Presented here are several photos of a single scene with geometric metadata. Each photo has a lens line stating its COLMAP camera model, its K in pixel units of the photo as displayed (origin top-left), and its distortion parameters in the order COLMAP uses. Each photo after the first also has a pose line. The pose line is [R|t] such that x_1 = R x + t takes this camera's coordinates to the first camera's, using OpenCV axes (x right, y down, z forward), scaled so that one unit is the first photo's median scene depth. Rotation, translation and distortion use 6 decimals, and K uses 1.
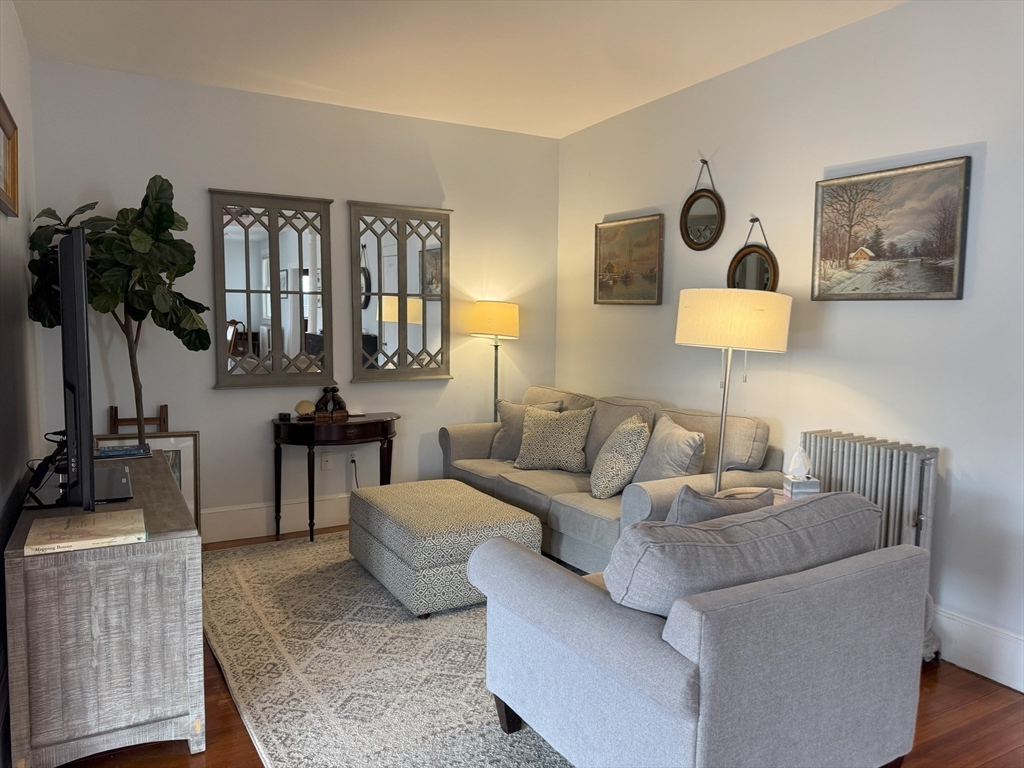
lens RADIAL K [[732.7, 0, 513.6], [0, 732.7, 385.3], [0, 0, 1]] dist [0.050769, -0.030913]
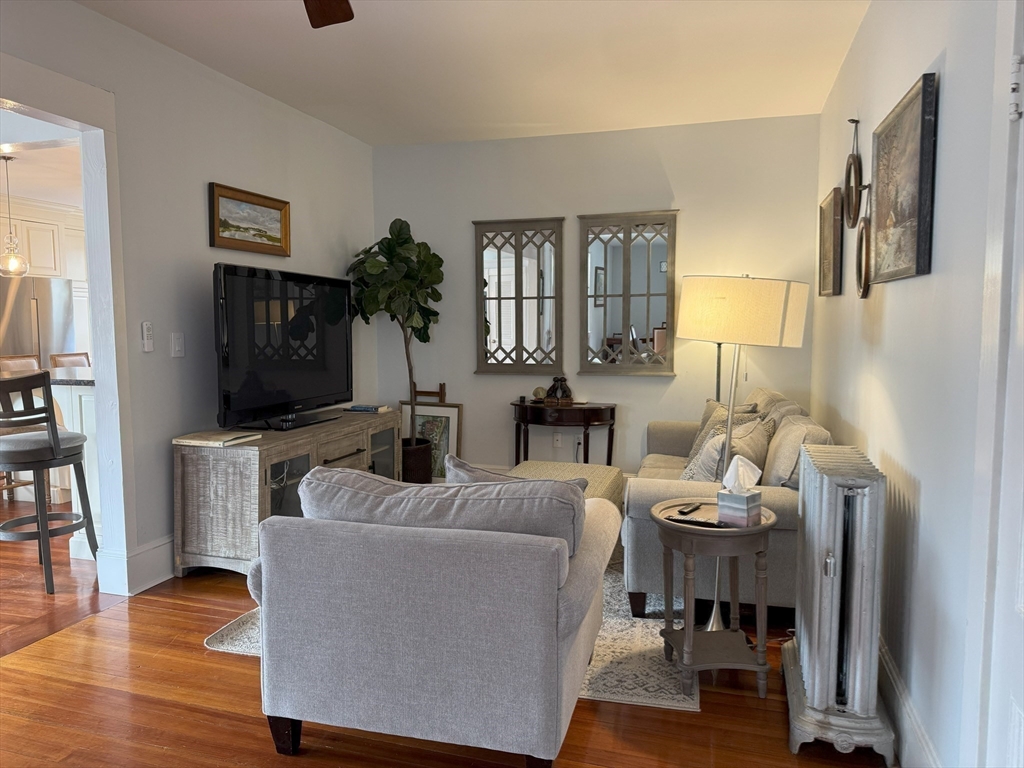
lens RADIAL K [[732.7, 0, 514.2], [0, 732.7, 383.2], [0, 0, 1]] dist [0.050769, -0.030913]
pose [[0.692277, 0.047545, -0.720063, 0.563470], [-0.057303, 0.998298, 0.010824, 0.003929], [0.719353, 0.033769, 0.693824, 0.146793]]
